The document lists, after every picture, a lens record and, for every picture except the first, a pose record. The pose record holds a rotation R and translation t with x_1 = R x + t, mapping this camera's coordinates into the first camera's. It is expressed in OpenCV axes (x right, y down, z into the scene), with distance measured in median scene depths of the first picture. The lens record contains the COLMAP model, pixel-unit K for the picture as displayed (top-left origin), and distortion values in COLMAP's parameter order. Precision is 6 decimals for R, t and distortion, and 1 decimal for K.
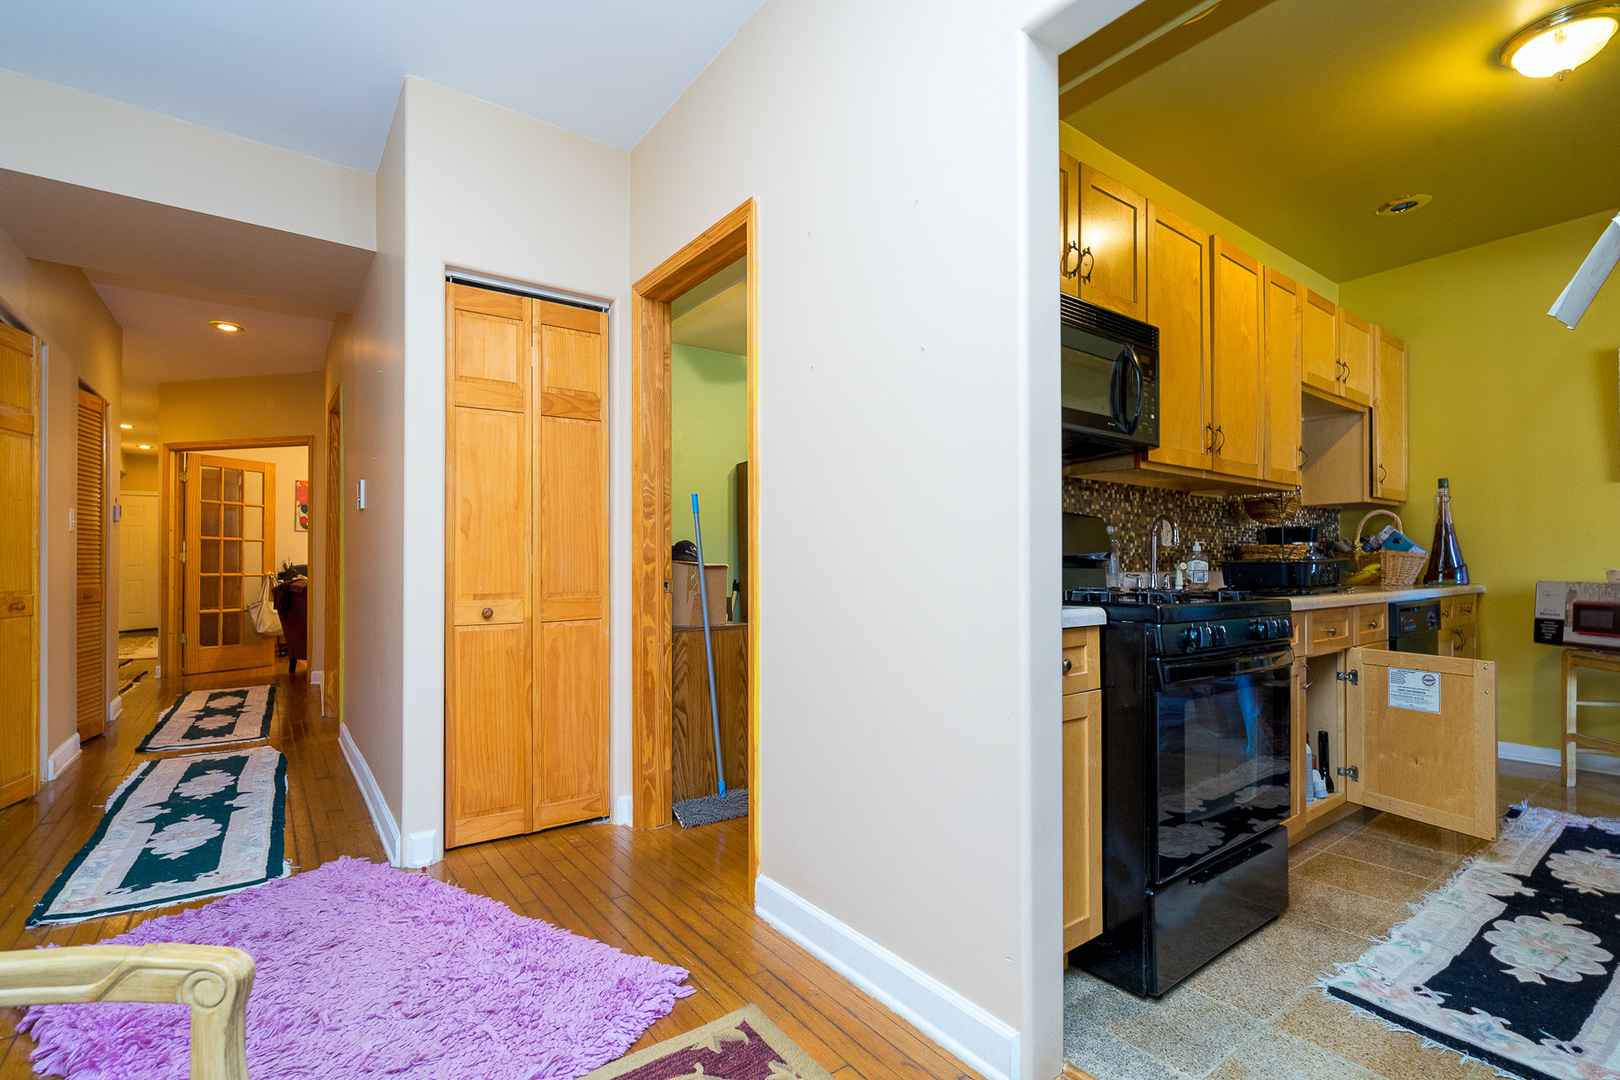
lens RADIAL K [[736.4, 0, 810.0], [0, 736.4, 540.0], [0, 0, 1]] dist [0.002386, 0.000902]
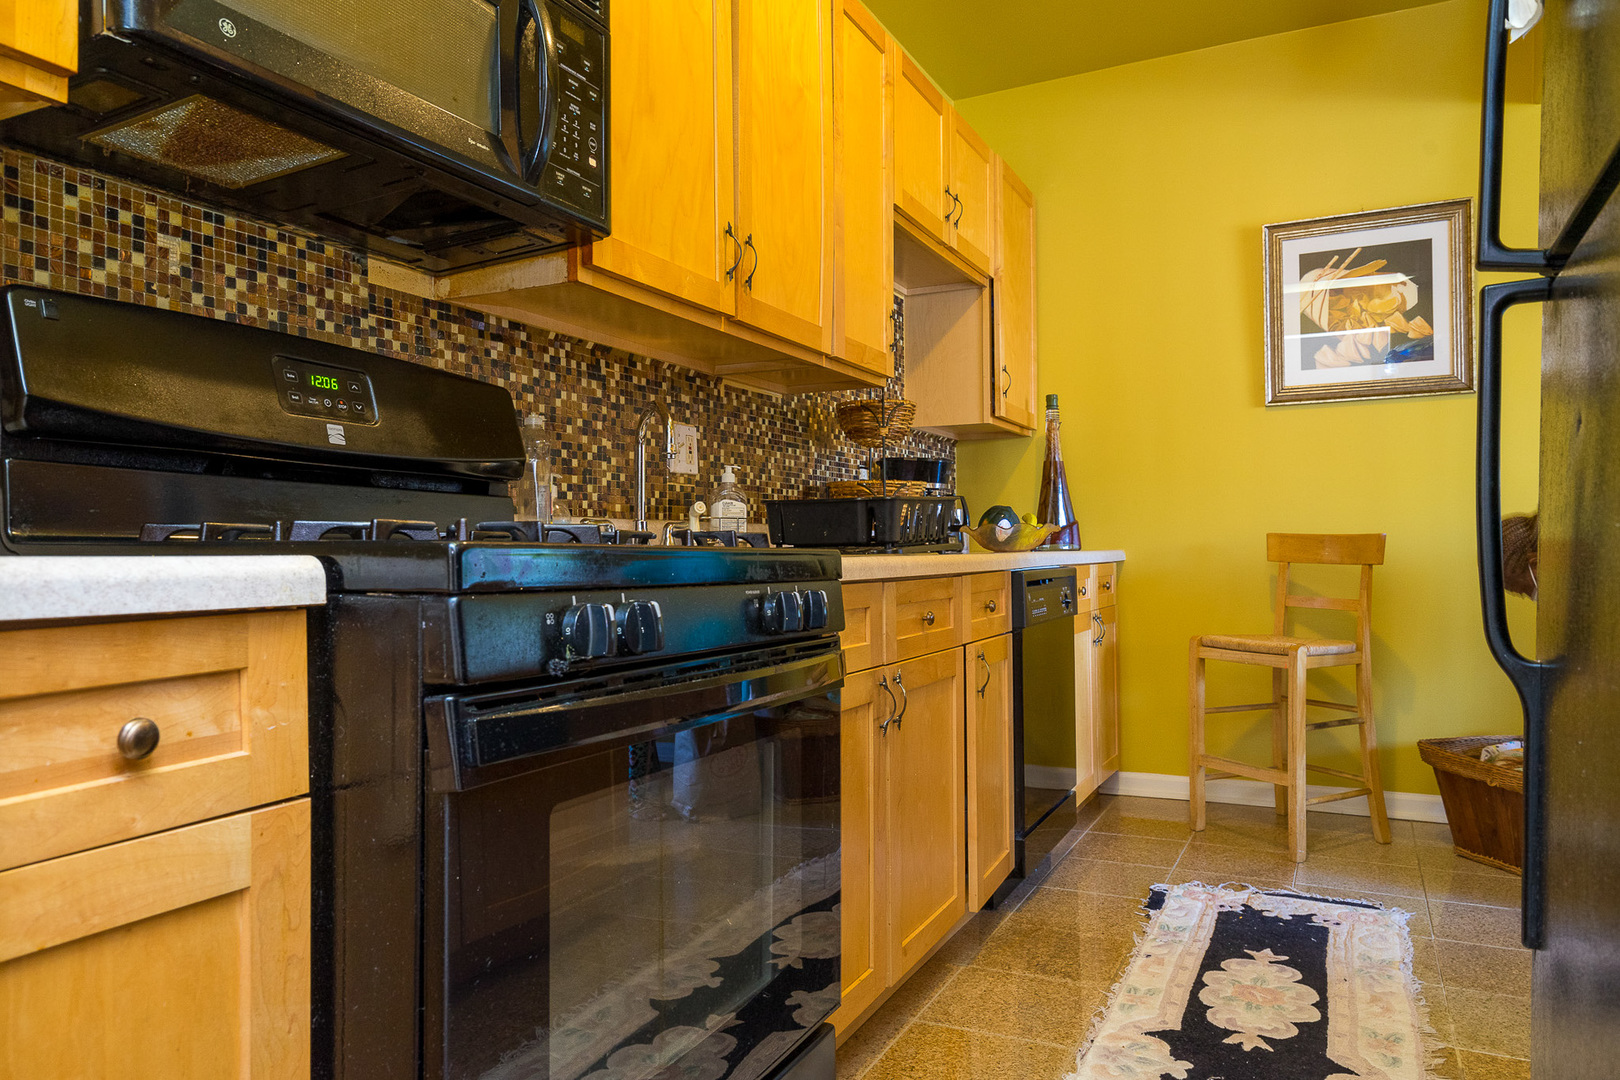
lens RADIAL K [[1084.2, 0, 810.0], [0, 1084.2, 540.0], [0, 0, 1]] dist [-0.174657, -0.000223]
pose [[0.892013, -0.000212, 0.452010, 0.267954], [-0.008641, 0.999809, 0.017522, 0.052703], [-0.451928, -0.019536, 0.891841, 0.318831]]
